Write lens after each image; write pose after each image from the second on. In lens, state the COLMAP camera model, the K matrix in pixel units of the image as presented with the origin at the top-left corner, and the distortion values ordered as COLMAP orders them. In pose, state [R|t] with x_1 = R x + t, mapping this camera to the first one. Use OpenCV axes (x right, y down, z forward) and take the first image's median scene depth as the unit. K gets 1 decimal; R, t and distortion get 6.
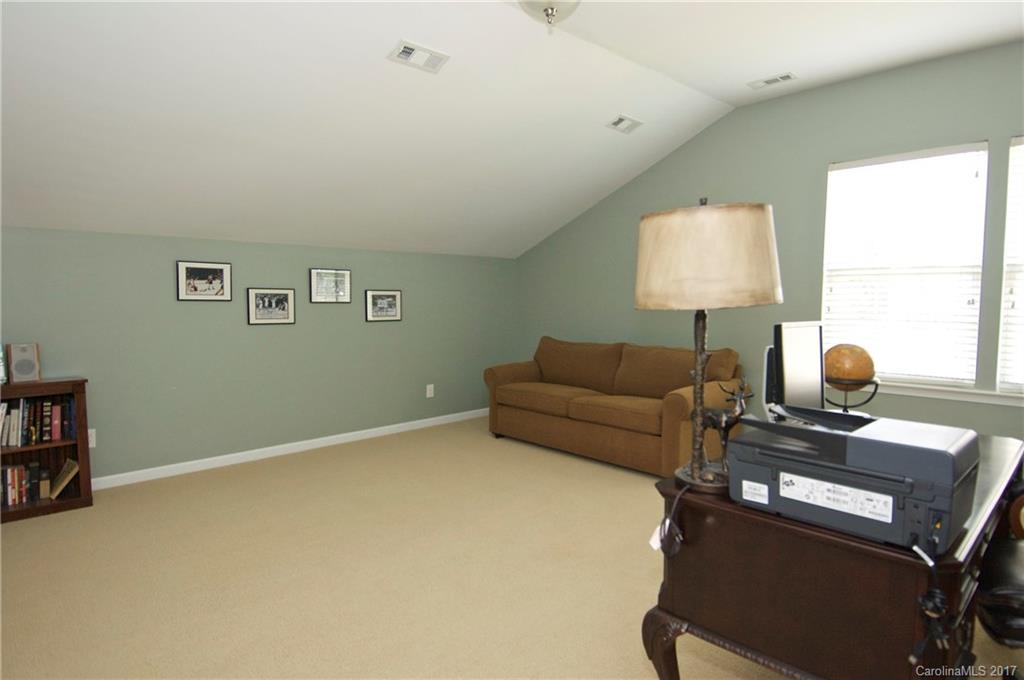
lens RADIAL K [[568.7, 0, 543.6], [0, 568.7, 340.4], [0, 0, 1]] dist [0.012303, -0.028833]
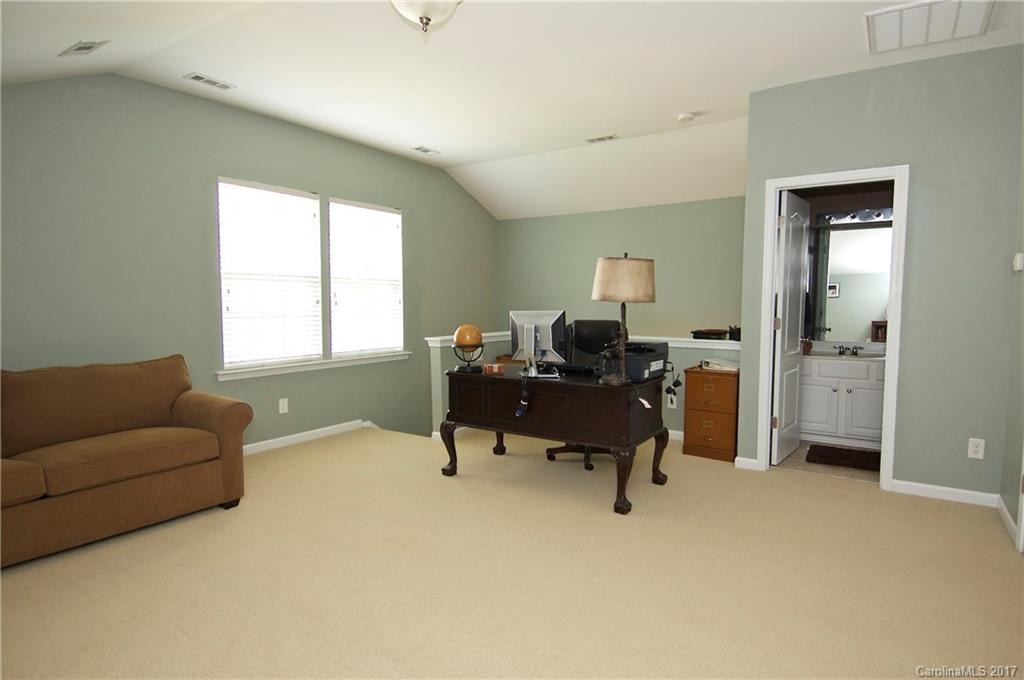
lens RADIAL K [[536.4, 0, 523.6], [0, 536.4, 341.0], [0, 0, 1]] dist [0.051552, -0.055900]
pose [[-0.172694, -0.077444, 0.981926, -0.724703], [0.068616, 0.993537, 0.090427, -0.056347], [-0.982583, 0.082992, -0.166264, 0.713040]]
